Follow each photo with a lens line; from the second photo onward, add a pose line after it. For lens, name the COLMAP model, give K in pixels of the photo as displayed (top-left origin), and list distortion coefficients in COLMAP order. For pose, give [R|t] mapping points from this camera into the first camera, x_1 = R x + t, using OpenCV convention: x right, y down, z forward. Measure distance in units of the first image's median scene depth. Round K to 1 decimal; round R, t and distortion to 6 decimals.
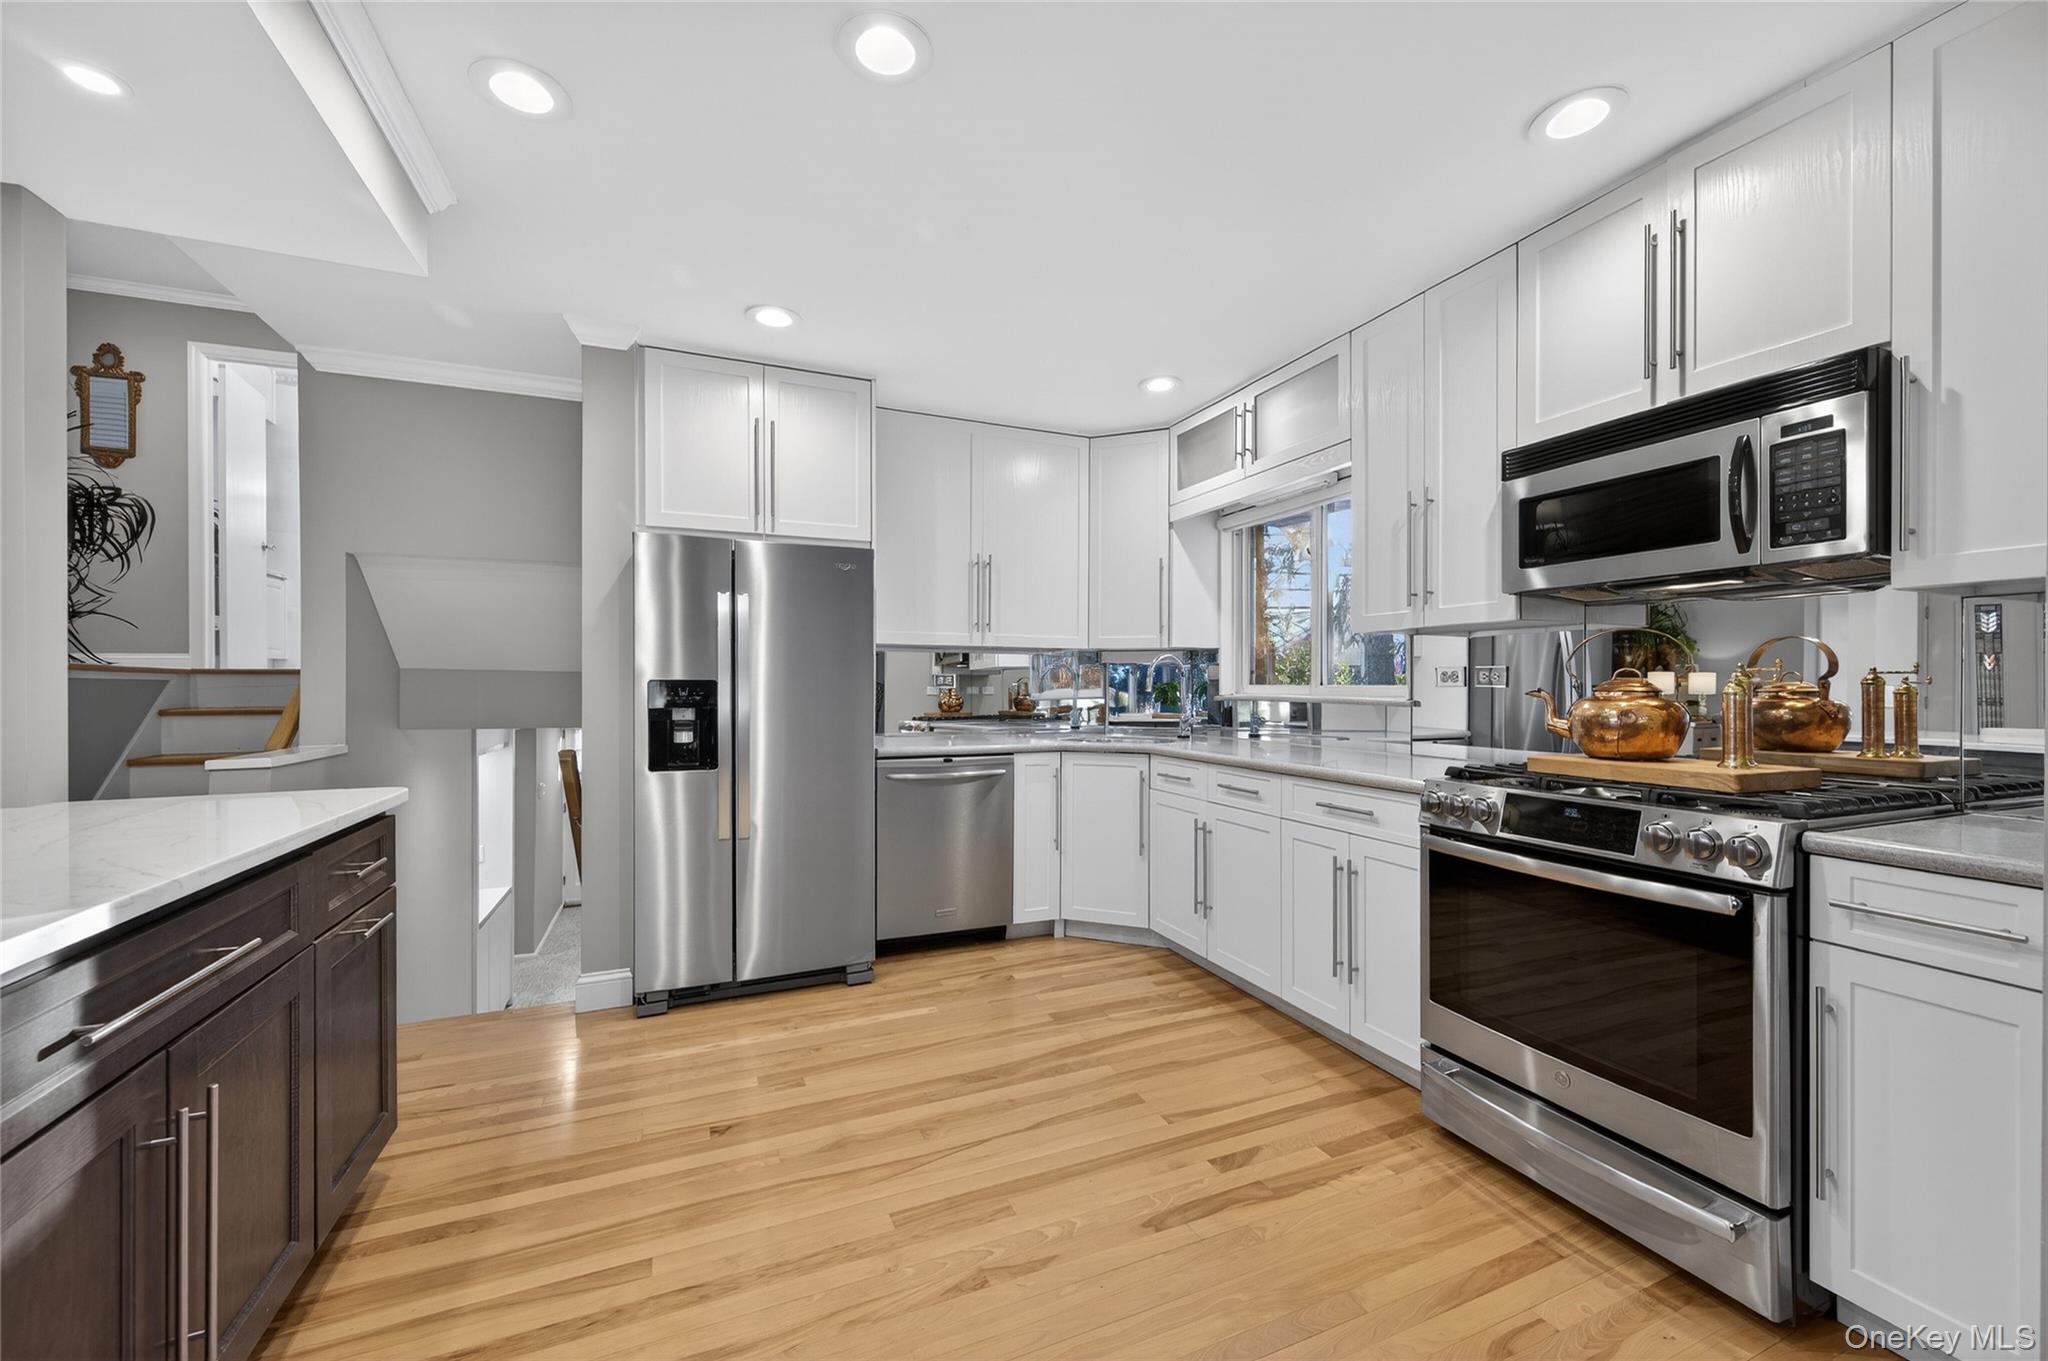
lens RADIAL K [[795.1, 0, 1029.0], [0, 795.1, 681.2], [0, 0, 1]] dist [-0.000913, -0.000112]
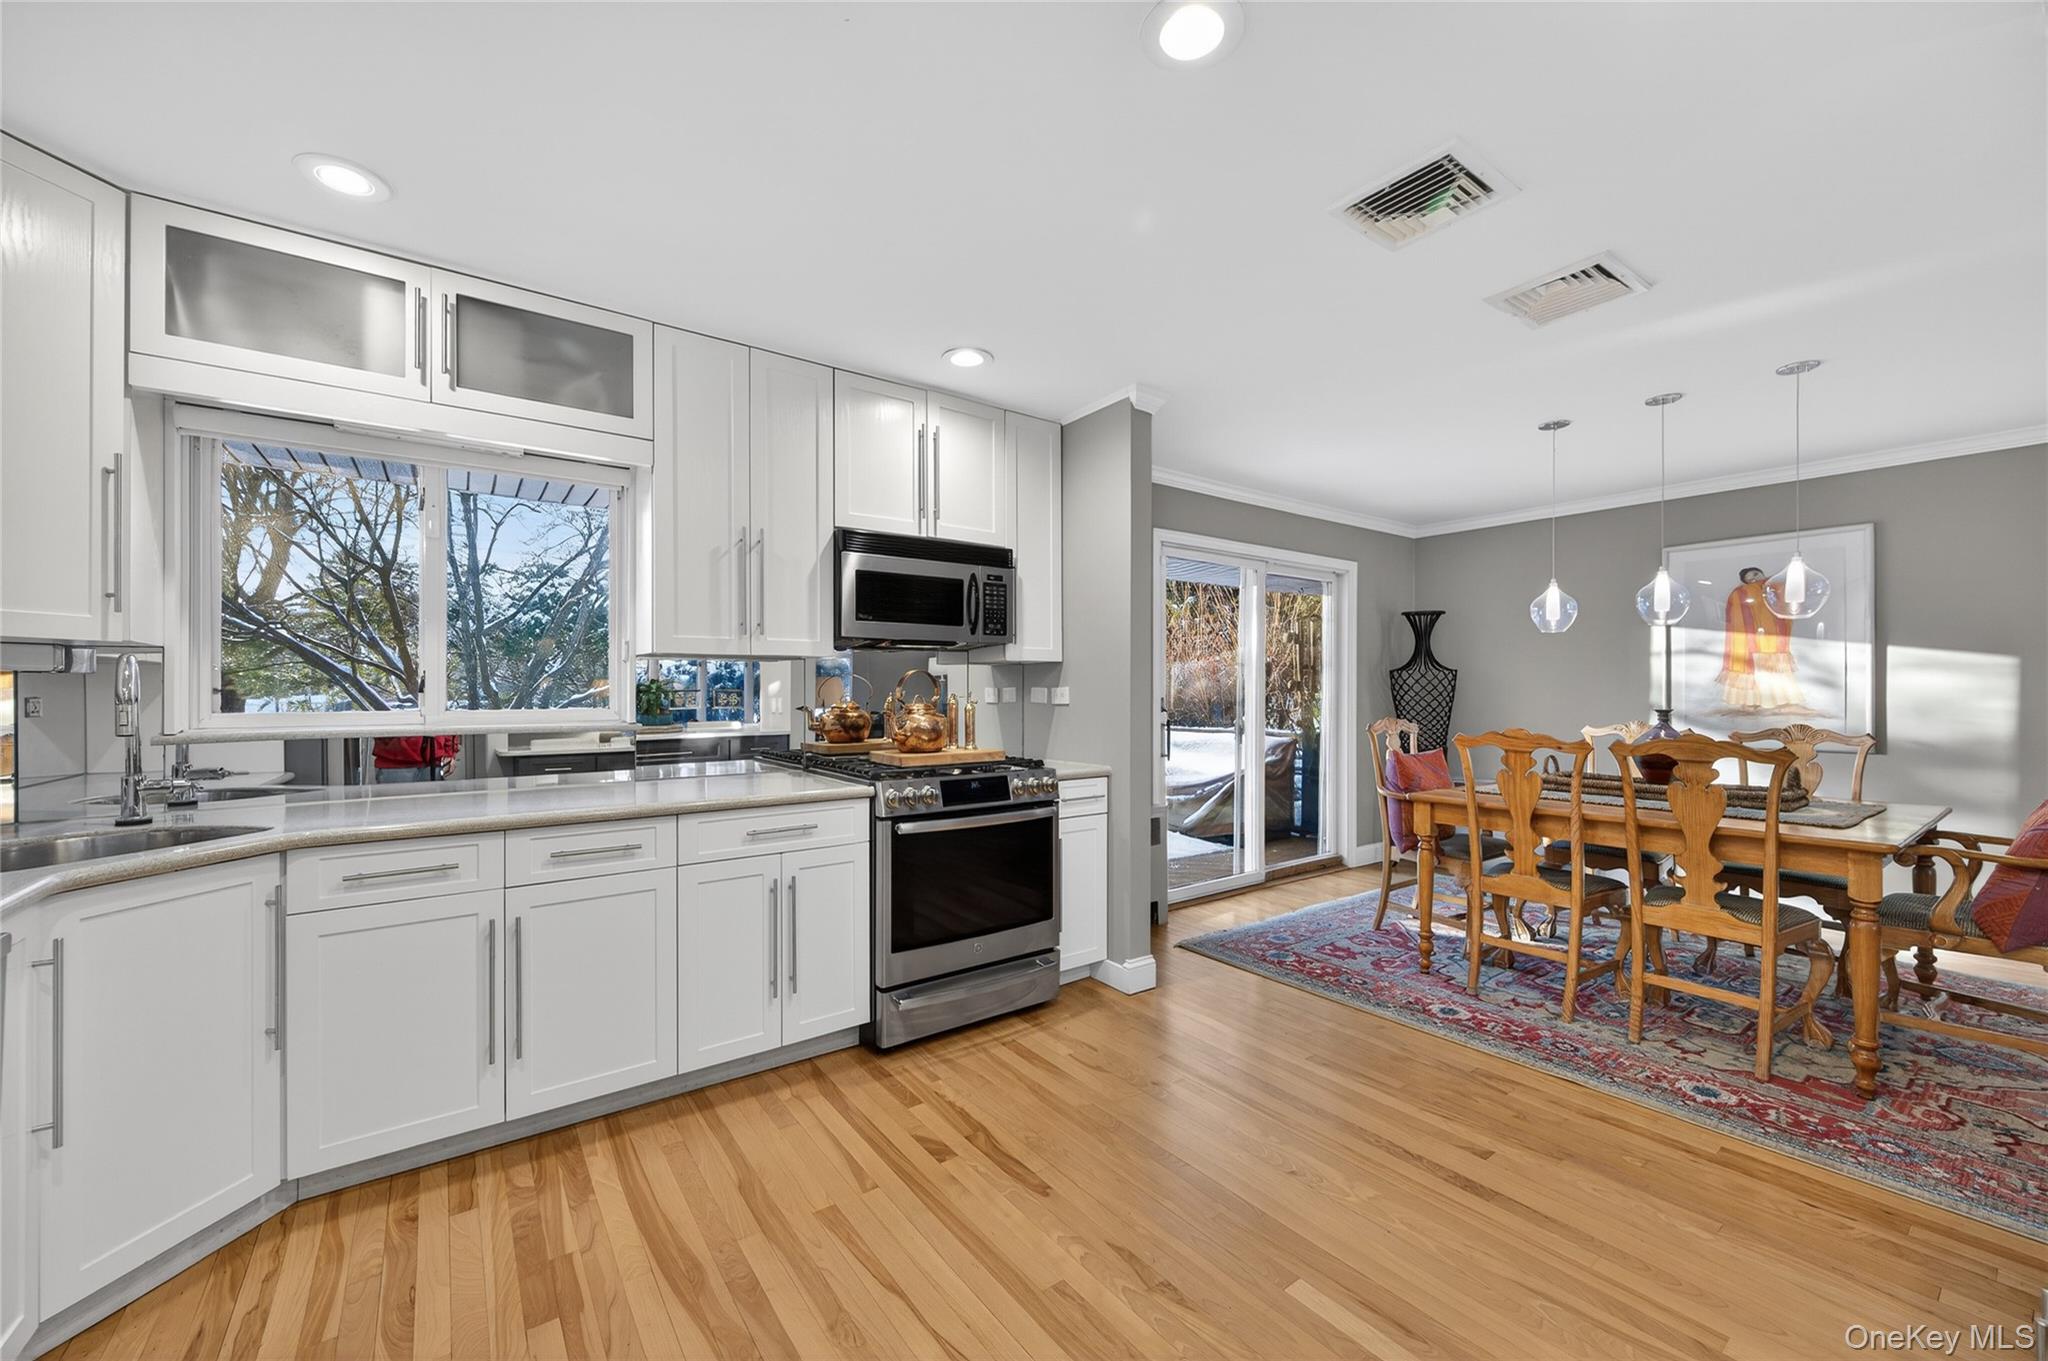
lens RADIAL K [[784.2, 0, 1029.4], [0, 784.2, 688.8], [0, 0, 1]] dist [0.001844, -0.000060]
pose [[-0.226211, 0.000873, 0.974078, -0.571516], [-0.000977, 0.999999, -0.001123, -0.019464], [-0.974078, -0.001206, -0.226210, 0.780137]]
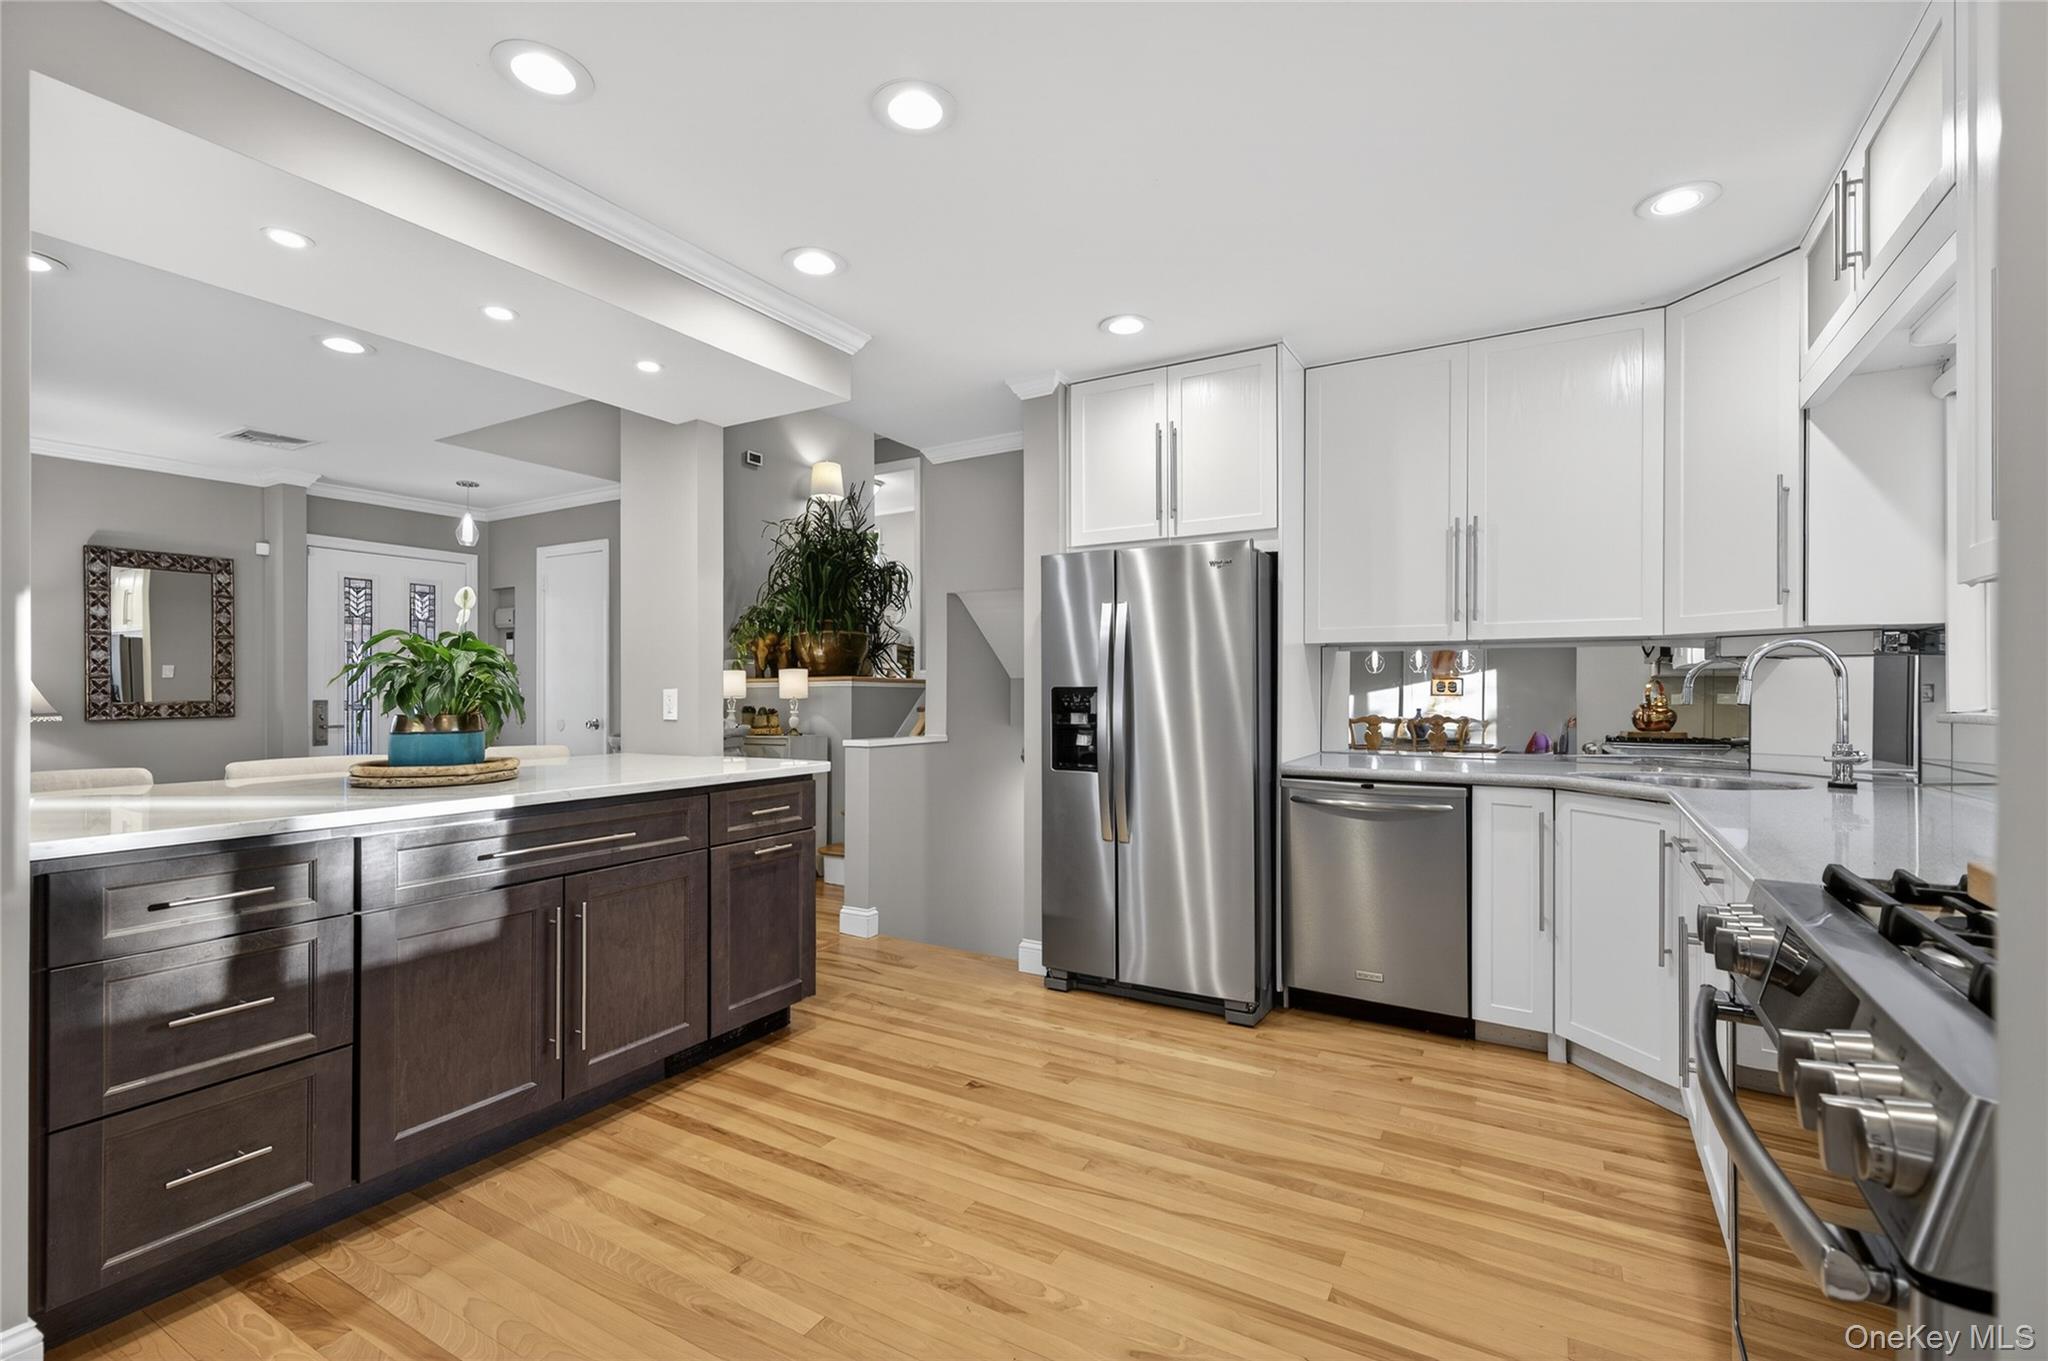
lens RADIAL K [[902.8, 0, 1024.0], [0, 902.8, 680.5], [0, 0, 1]] dist [0.003454, 0.000166]
pose [[0.590283, -0.007528, -0.807161, 0.510912], [0.002243, 0.999968, -0.007686, 0.000076], [0.807193, 0.002726, 0.590281, 0.219932]]
